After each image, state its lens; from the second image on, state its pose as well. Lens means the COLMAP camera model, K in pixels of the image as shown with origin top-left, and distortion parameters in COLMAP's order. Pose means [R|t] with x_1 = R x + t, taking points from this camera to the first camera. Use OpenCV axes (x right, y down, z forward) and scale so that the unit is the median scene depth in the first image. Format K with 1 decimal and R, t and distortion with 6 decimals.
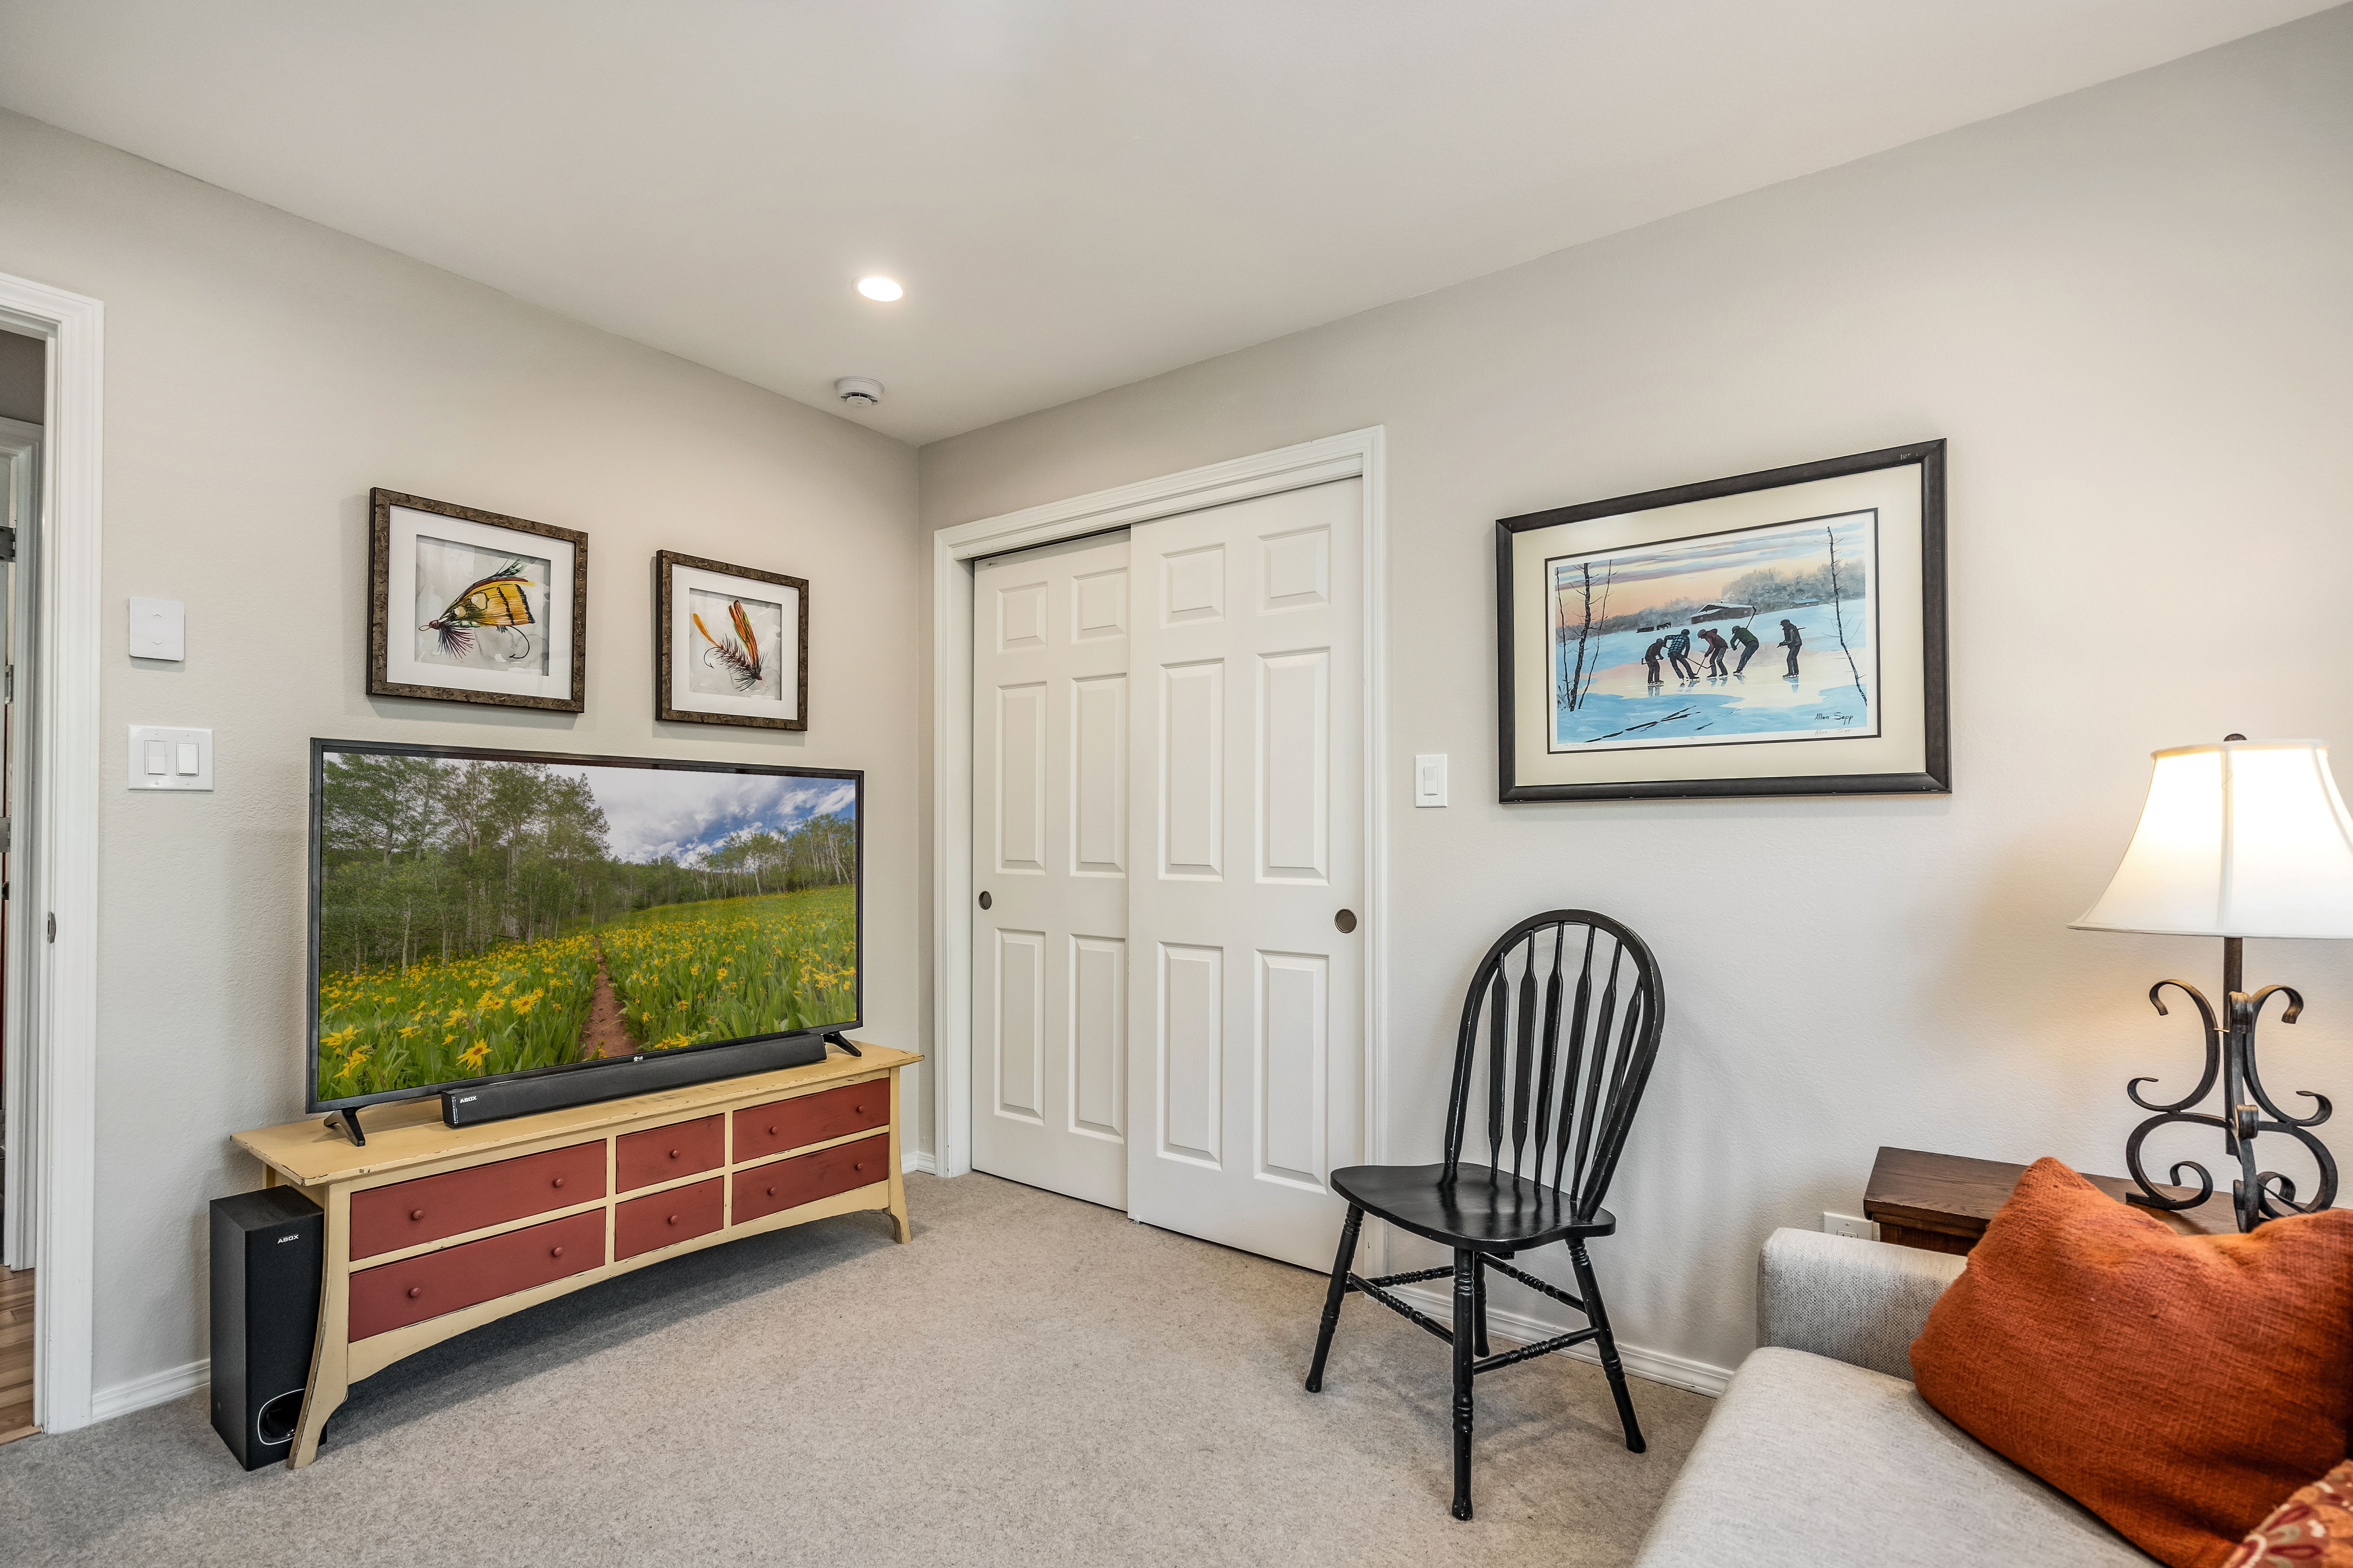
lens RADIAL K [[1092.6, 0, 1179.0], [0, 1092.6, 824.5], [0, 0, 1]] dist [-0.002815, 0.000505]
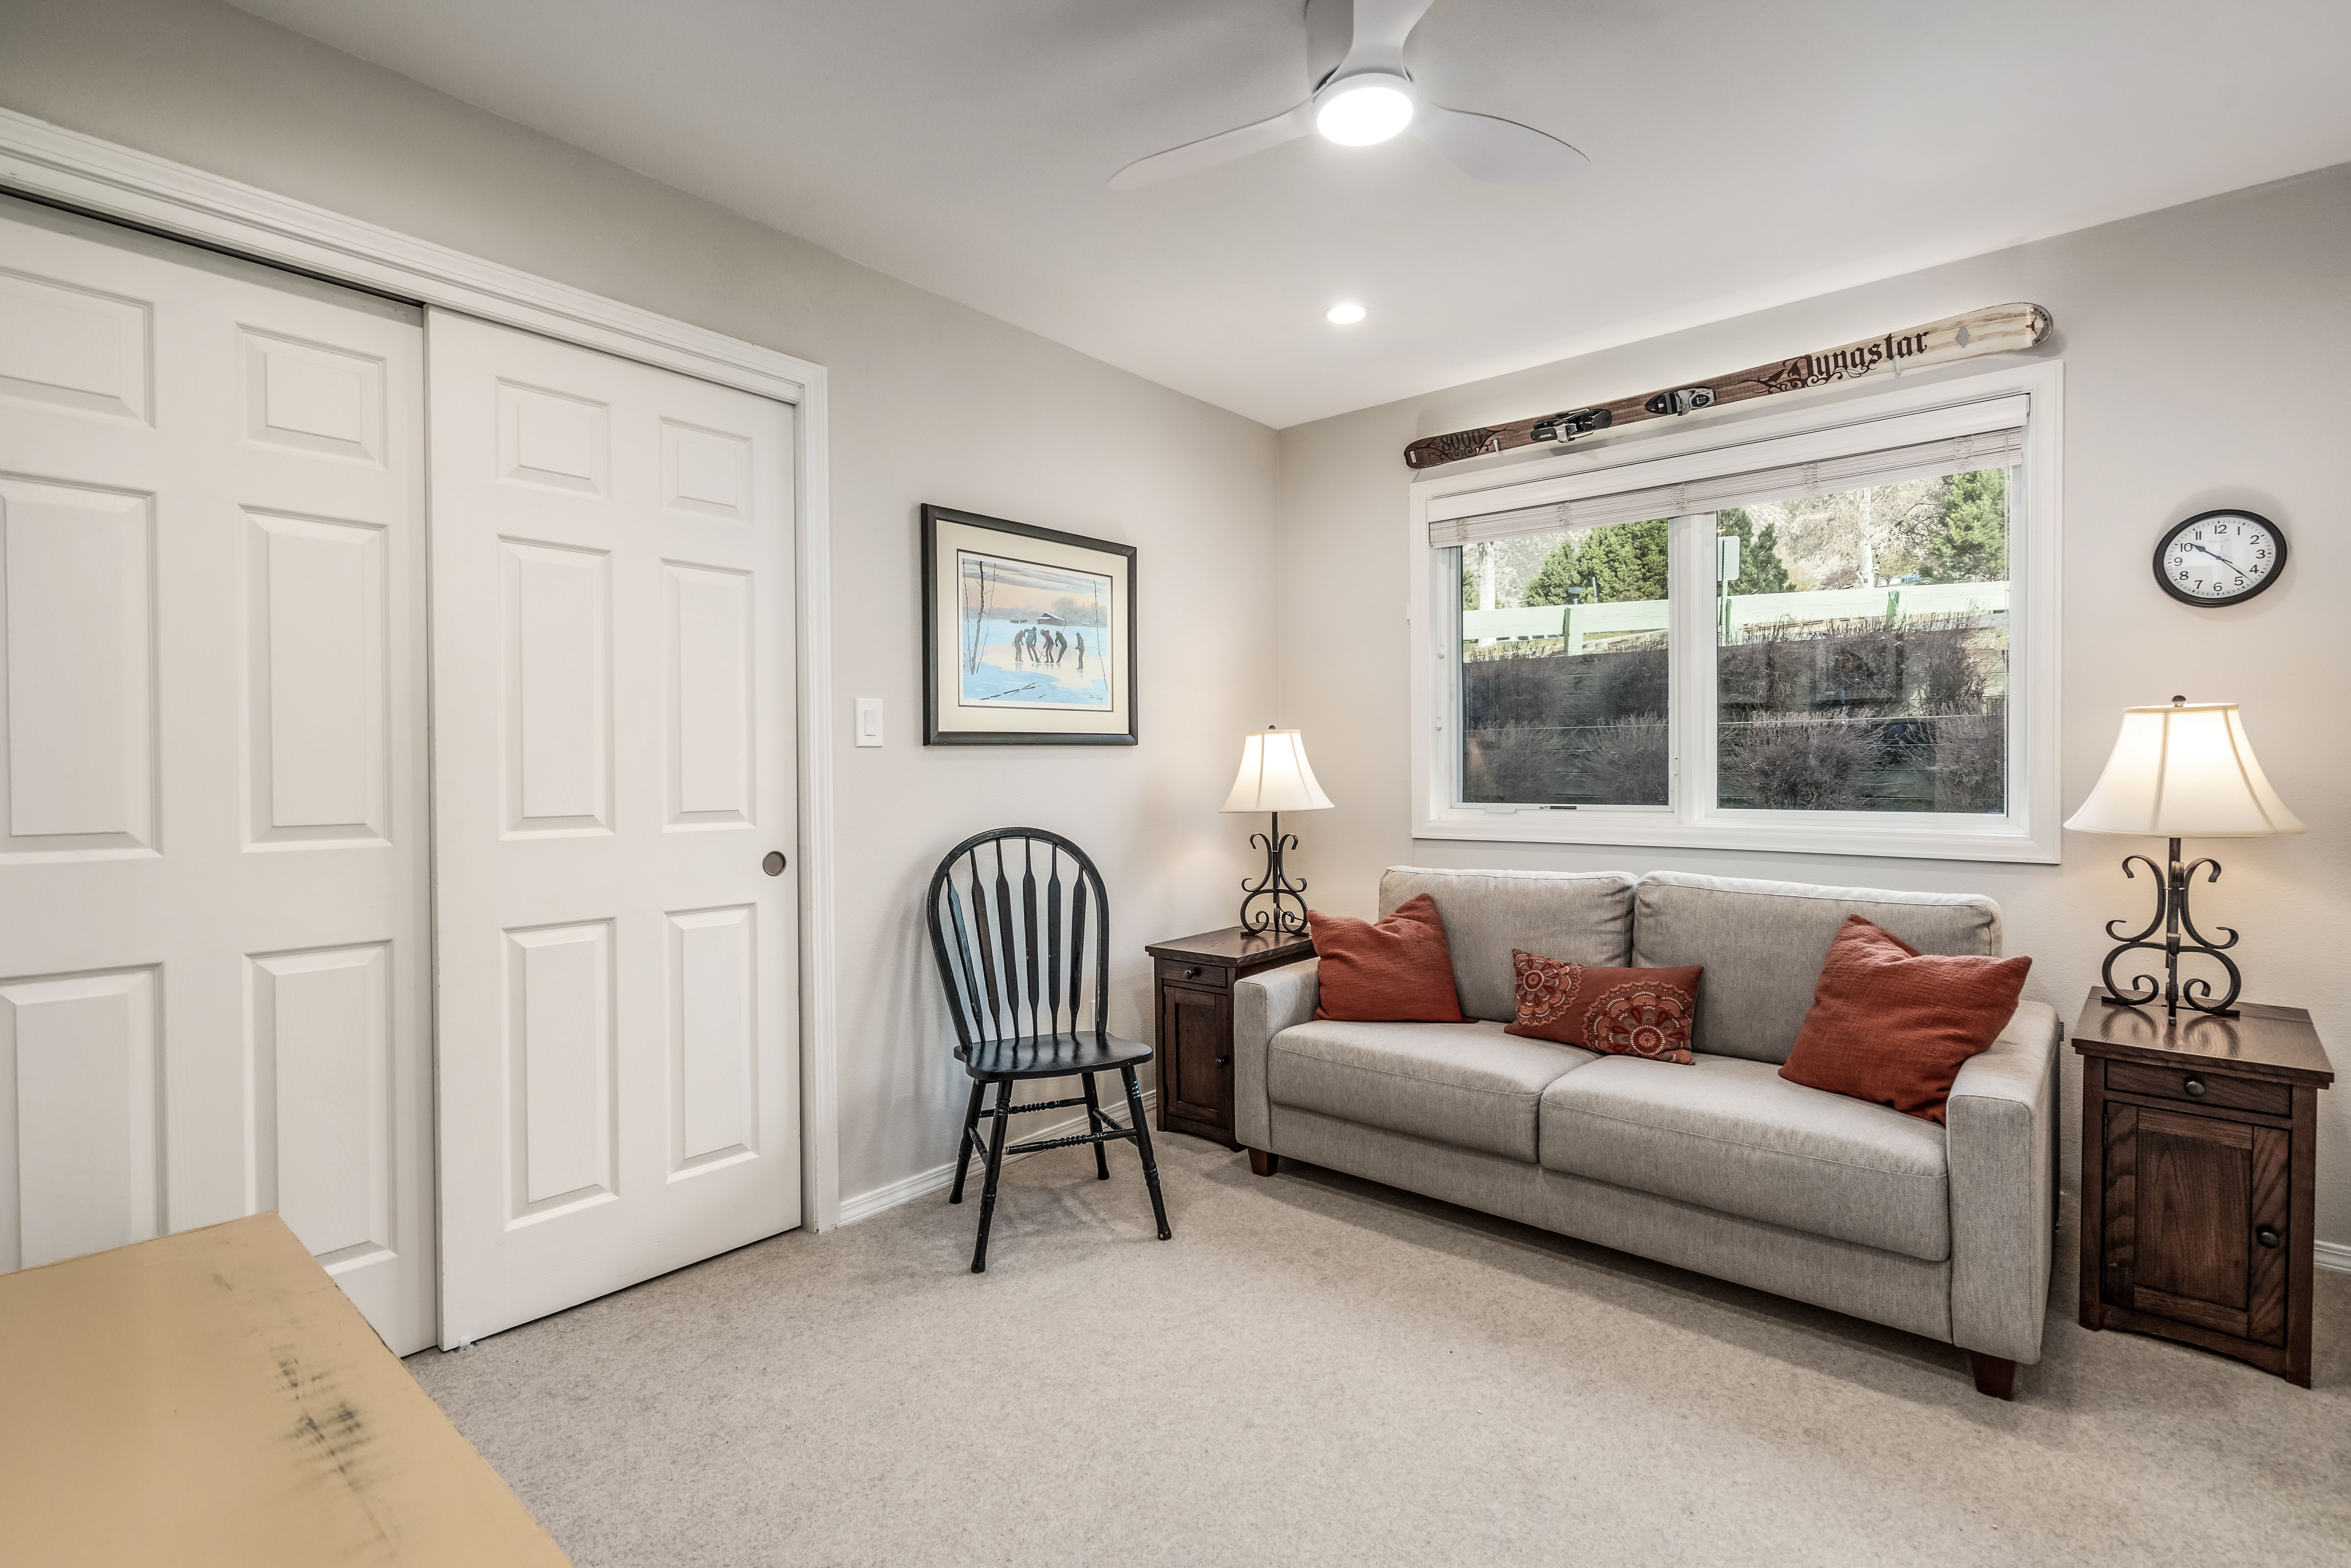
lens RADIAL K [[1083.2, 0, 1173.9], [0, 1083.2, 786.8], [0, 0, 1]] dist [-0.001320, 0.000033]
pose [[0.071068, -0.021342, 0.997243, -0.927427], [-0.000696, 0.999770, 0.021445, 0.000457], [-0.997471, -0.002218, 0.071037, 0.704253]]
